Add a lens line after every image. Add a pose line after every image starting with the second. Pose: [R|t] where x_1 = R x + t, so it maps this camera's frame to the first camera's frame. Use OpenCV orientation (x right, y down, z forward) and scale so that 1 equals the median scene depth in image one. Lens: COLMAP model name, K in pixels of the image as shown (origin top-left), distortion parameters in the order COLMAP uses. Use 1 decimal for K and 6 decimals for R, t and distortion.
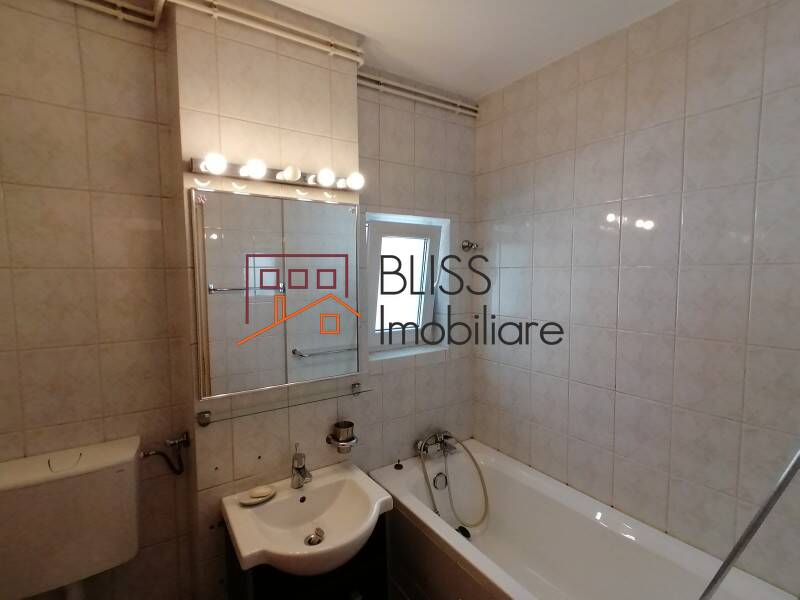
lens RADIAL K [[396.4, 0, 400.0], [0, 396.4, 300.0], [0, 0, 1]] dist [0.034319, -0.022708]
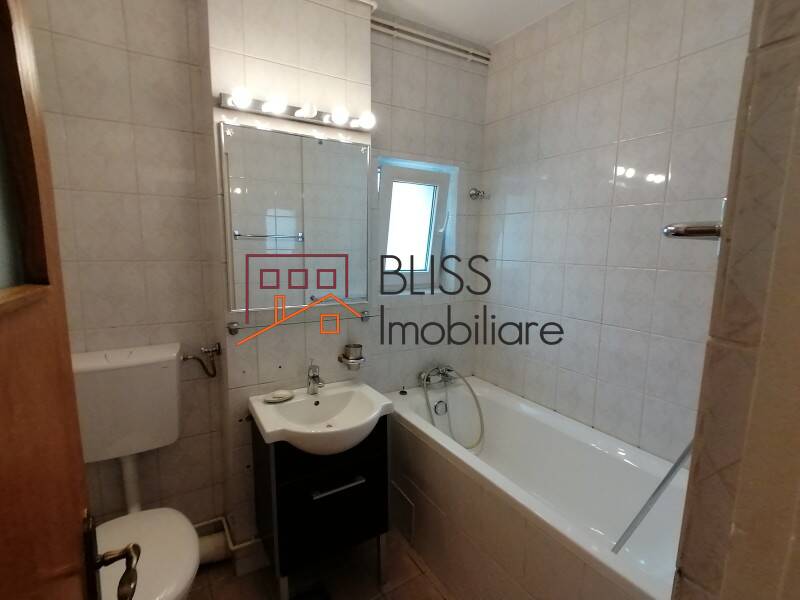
lens RADIAL K [[396.4, 0, 400.0], [0, 396.4, 300.0], [0, 0, 1]] dist [0.034319, -0.022708]
pose [[0.998527, 0.027723, -0.046643, 0.039879], [-0.024182, 0.996903, 0.074834, 0.097057], [0.048574, -0.073596, 0.996105, -0.107865]]
